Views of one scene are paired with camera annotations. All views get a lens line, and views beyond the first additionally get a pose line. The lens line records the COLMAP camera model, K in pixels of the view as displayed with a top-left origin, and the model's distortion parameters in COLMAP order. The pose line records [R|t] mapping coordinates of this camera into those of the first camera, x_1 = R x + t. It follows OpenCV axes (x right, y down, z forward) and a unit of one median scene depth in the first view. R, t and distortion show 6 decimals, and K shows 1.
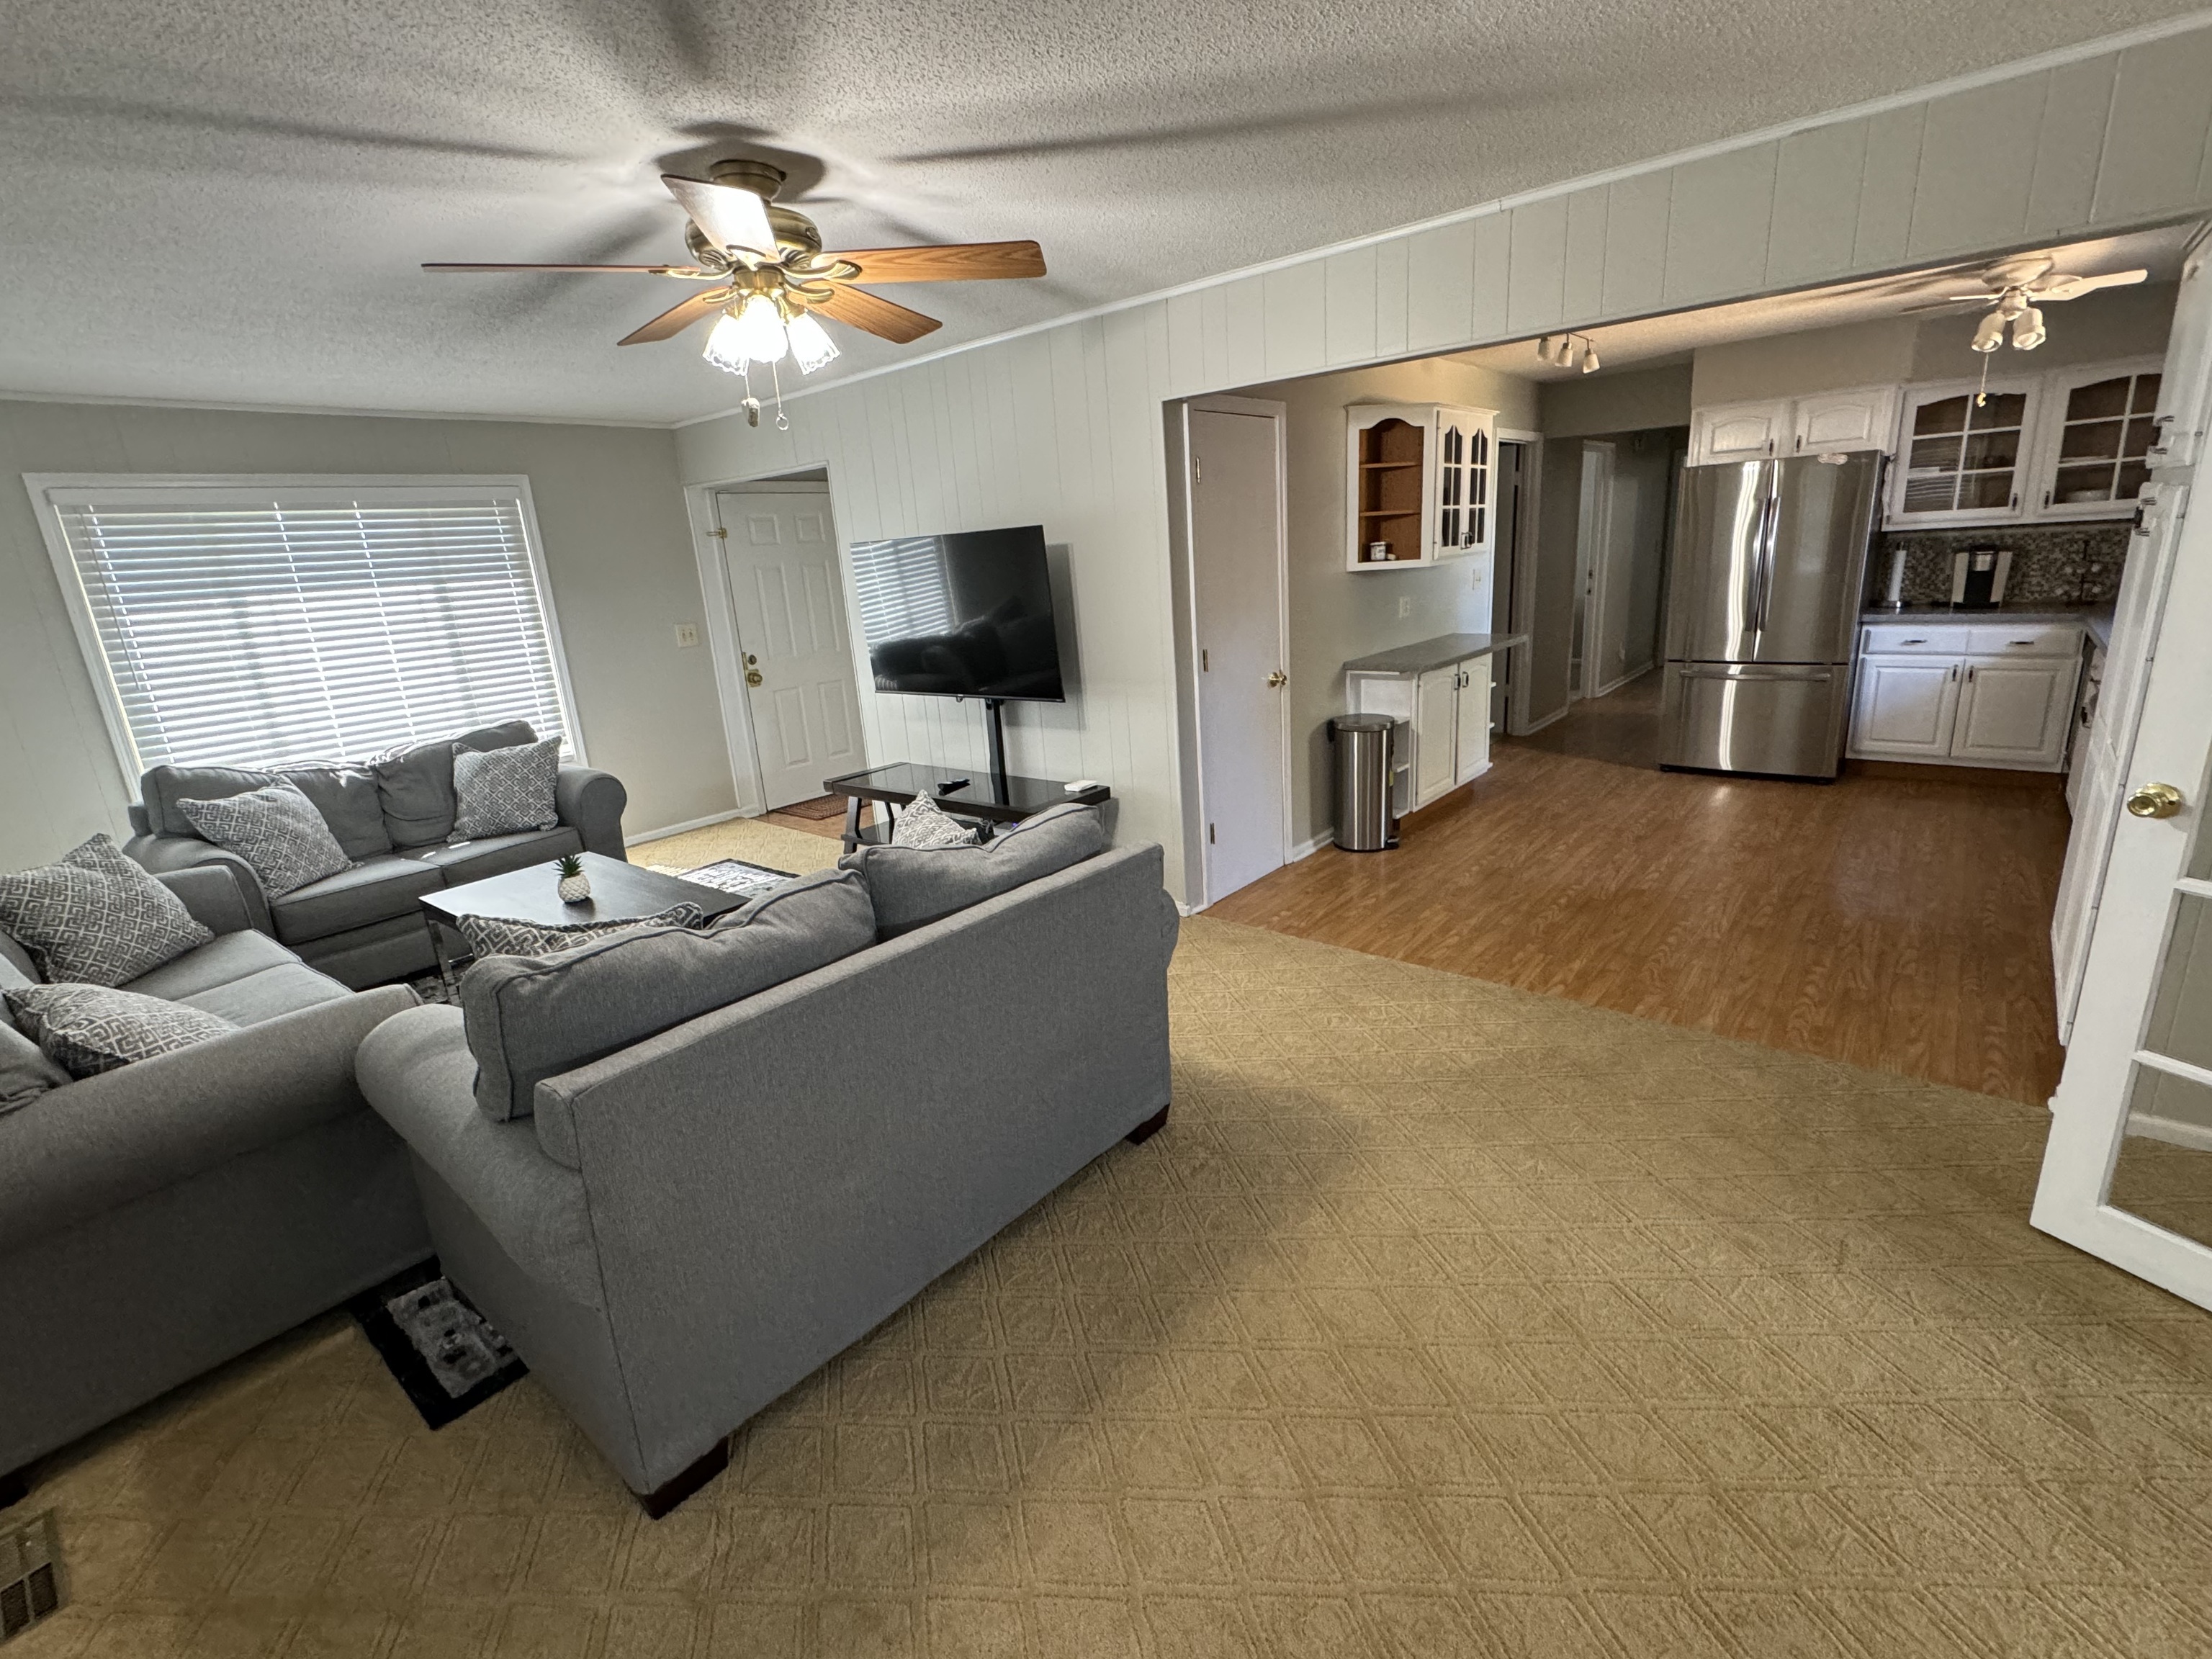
lens RADIAL K [[1012.2, 0, 1106.6], [0, 1012.2, 820.4], [0, 0, 1]] dist [0.001900, -0.001148]
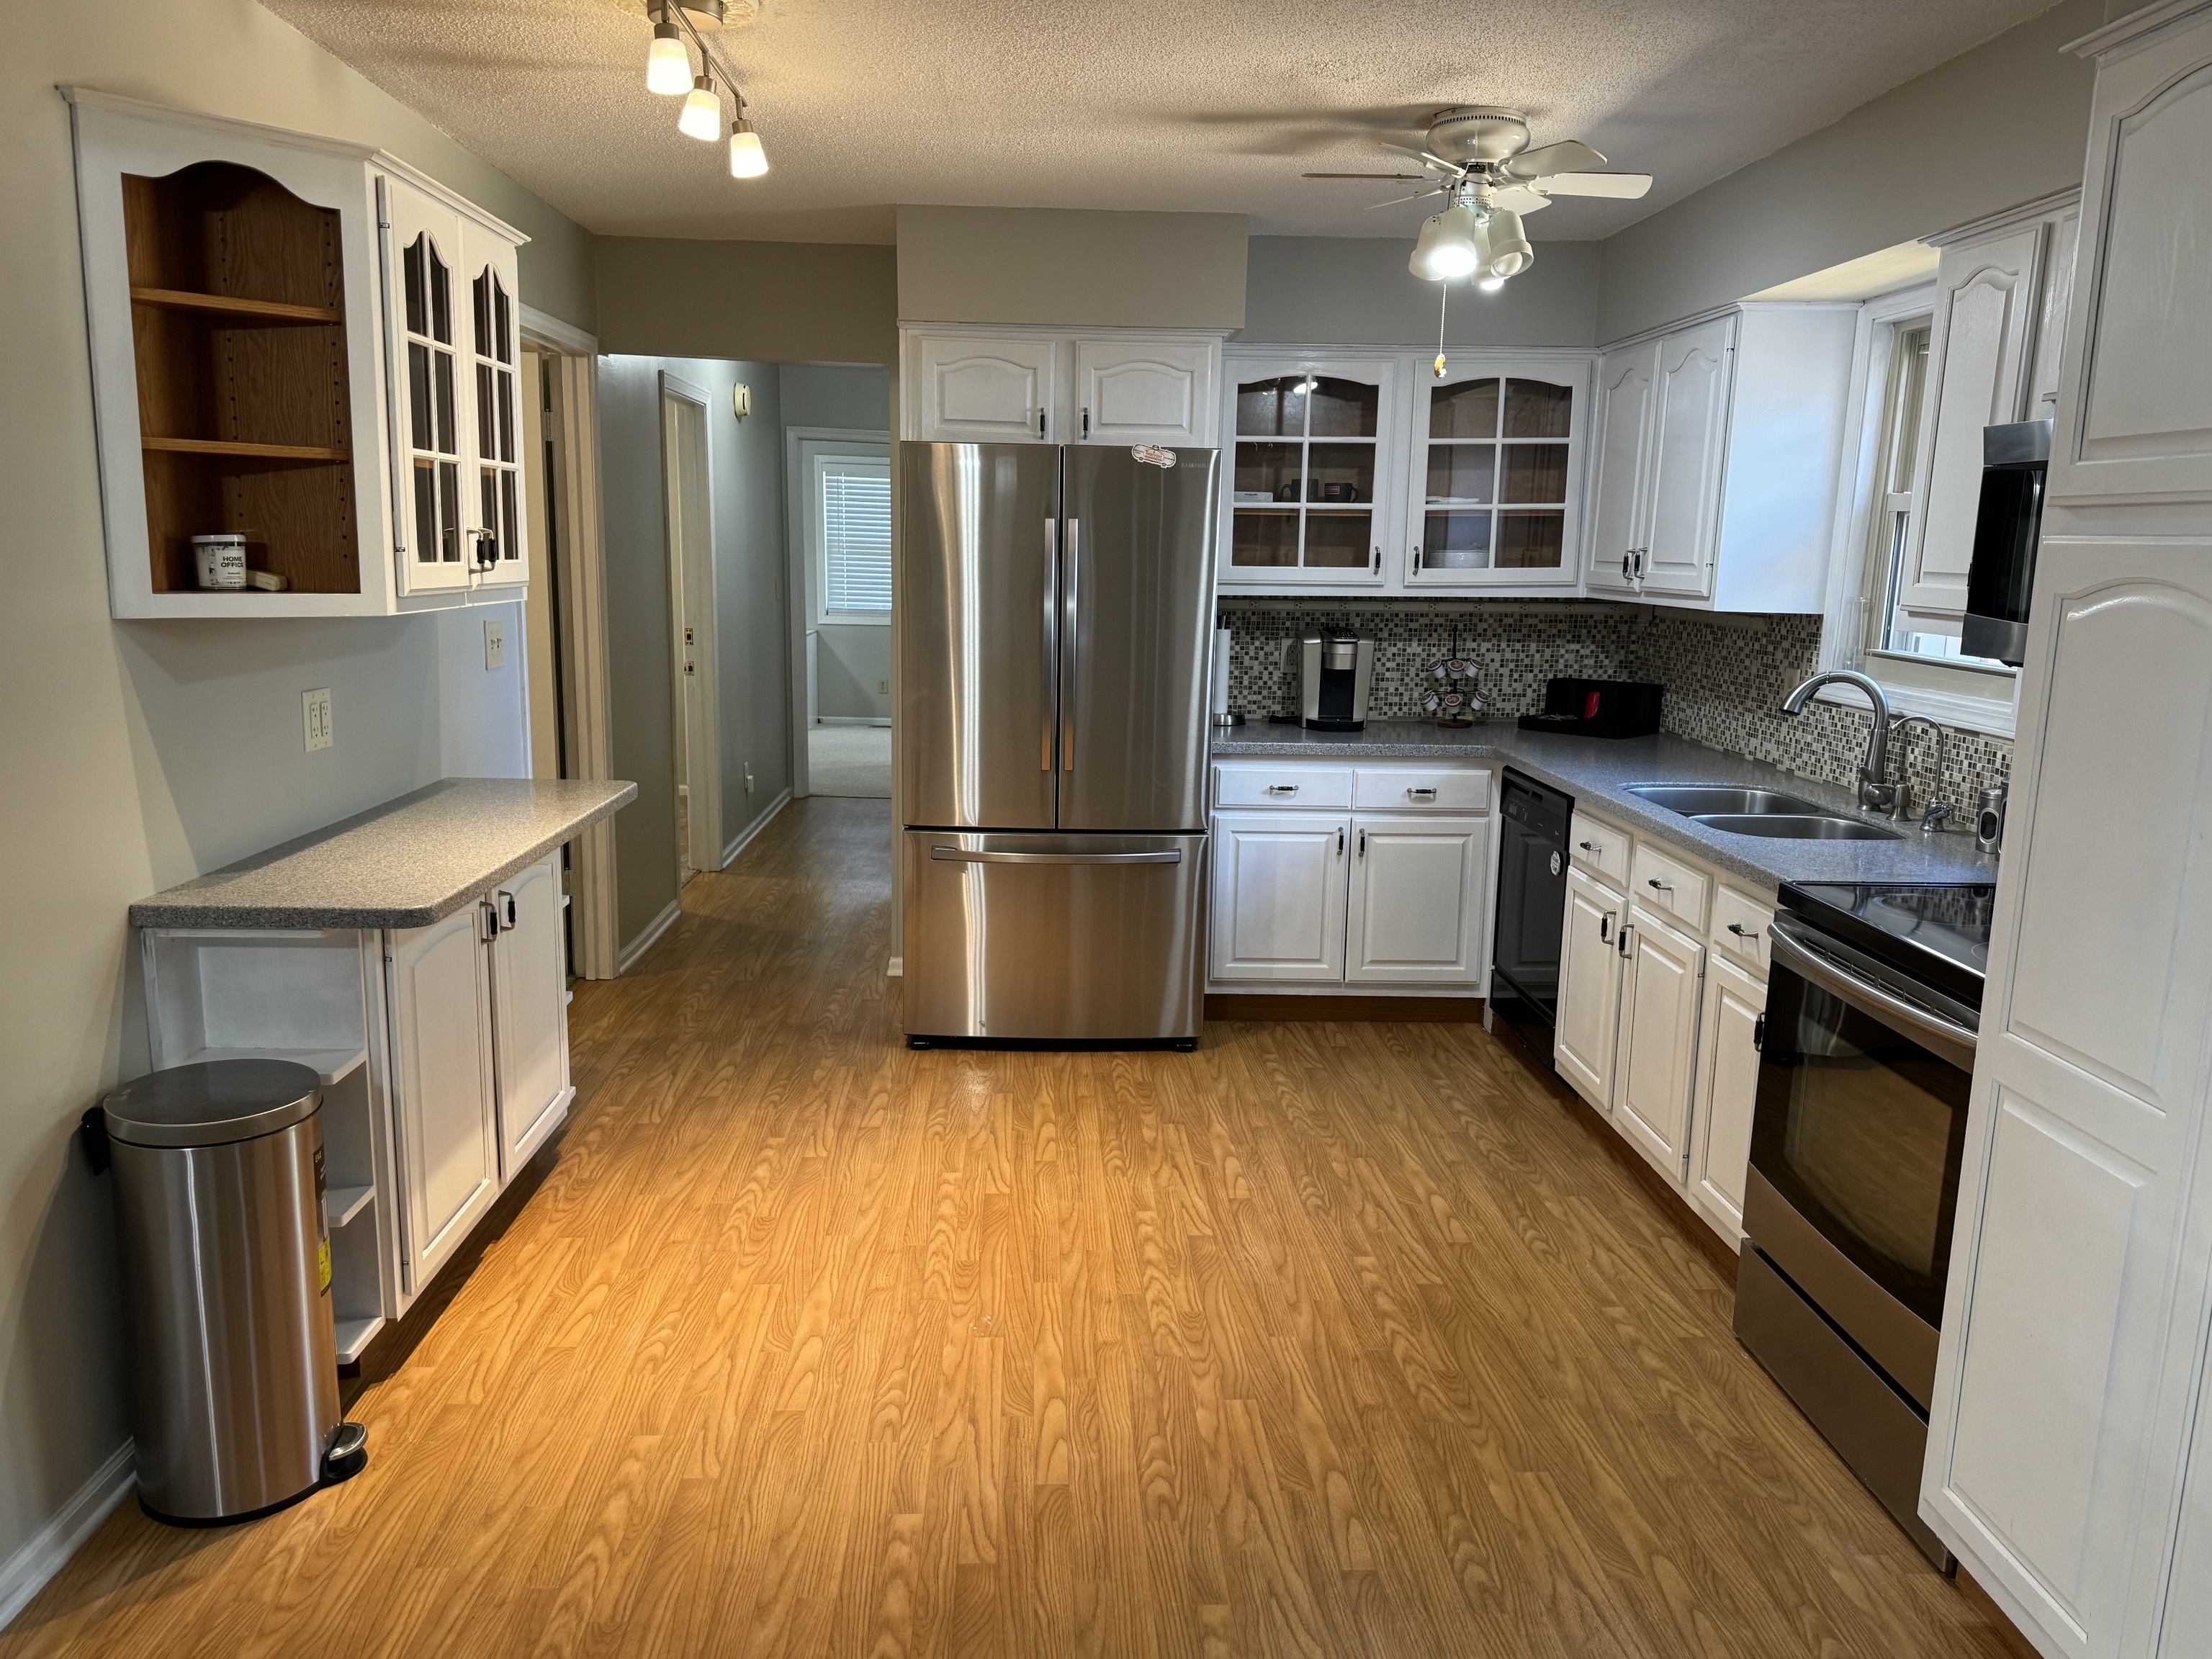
lens RADIAL K [[1600.1, 0, 1098.7], [0, 1600.1, 846.6], [0, 0, 1]] dist [0.027633, -0.022959]
pose [[0.736782, -0.046412, 0.674536, 0.116135], [0.111336, 0.992351, -0.053331, -0.109761], [-0.666901, 0.114393, 0.736313, 0.418500]]
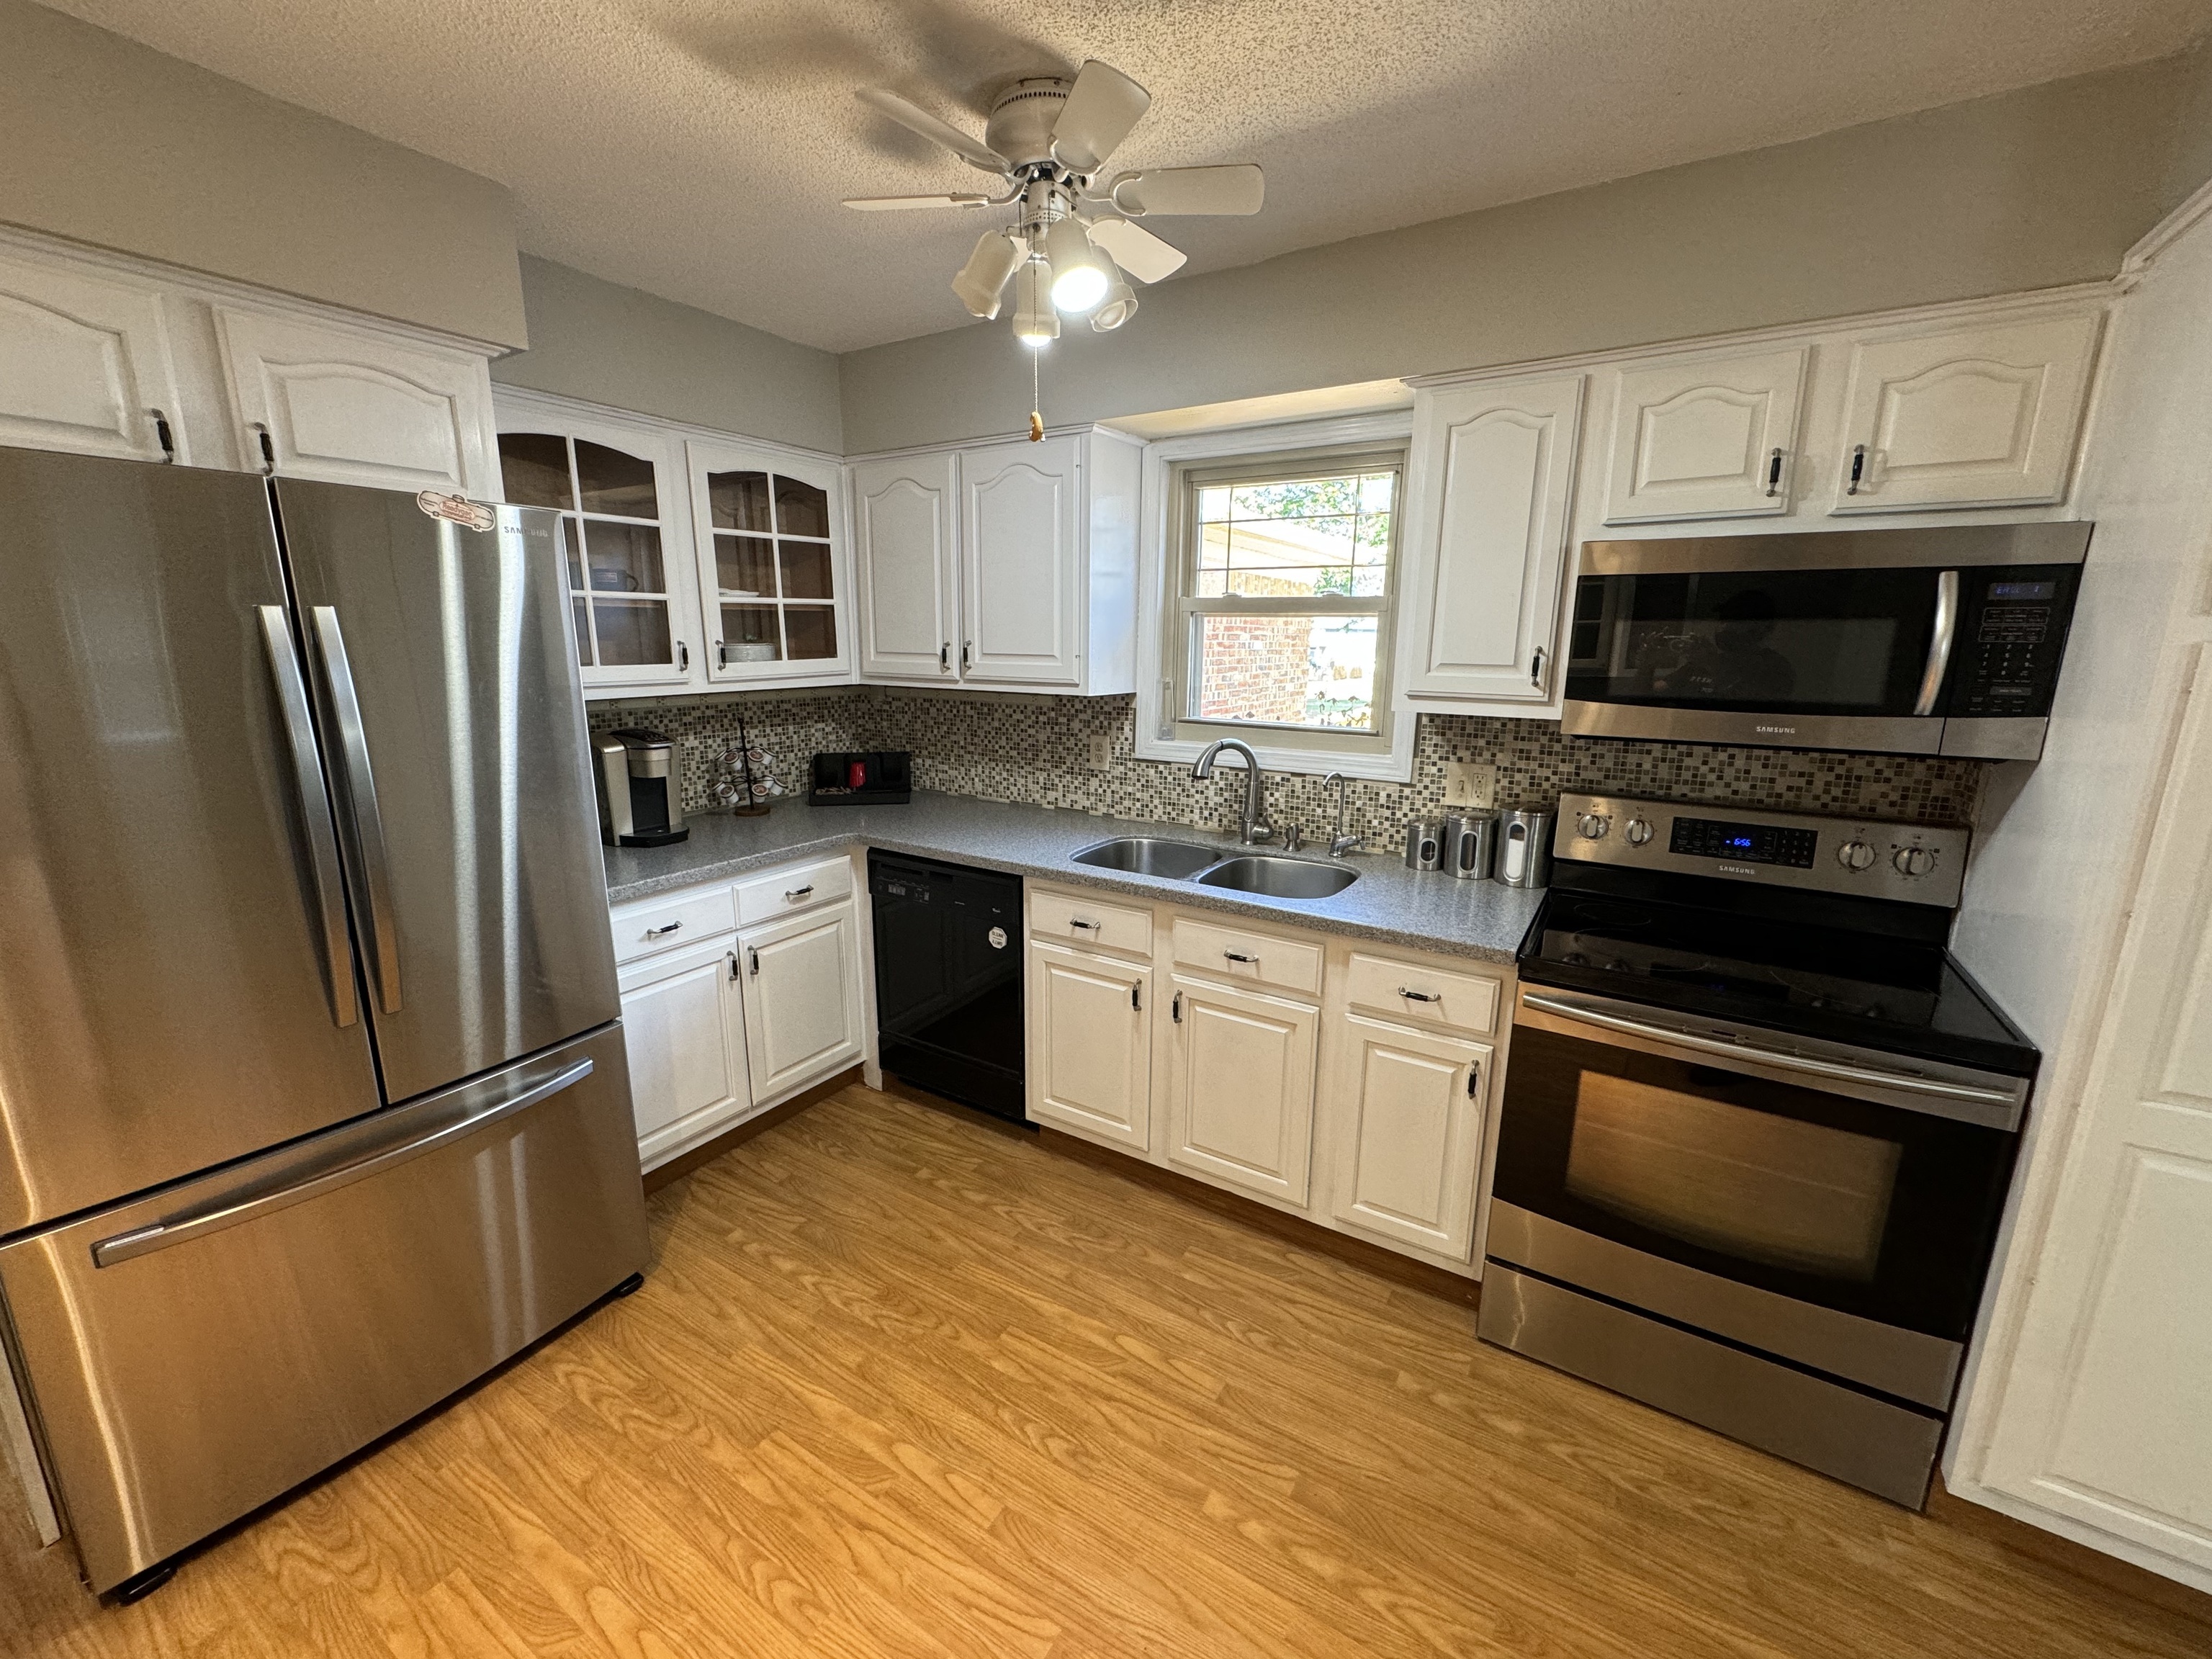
lens RADIAL K [[878.5, 0, 1117.5], [0, 878.5, 821.1], [0, 0, 1]] dist [-0.002510, -0.000365]
pose [[-0.148457, -0.137235, 0.979350, 0.368528], [0.260291, 0.949982, 0.172576, -0.245720], [-0.954049, 0.280536, -0.105311, 0.837489]]
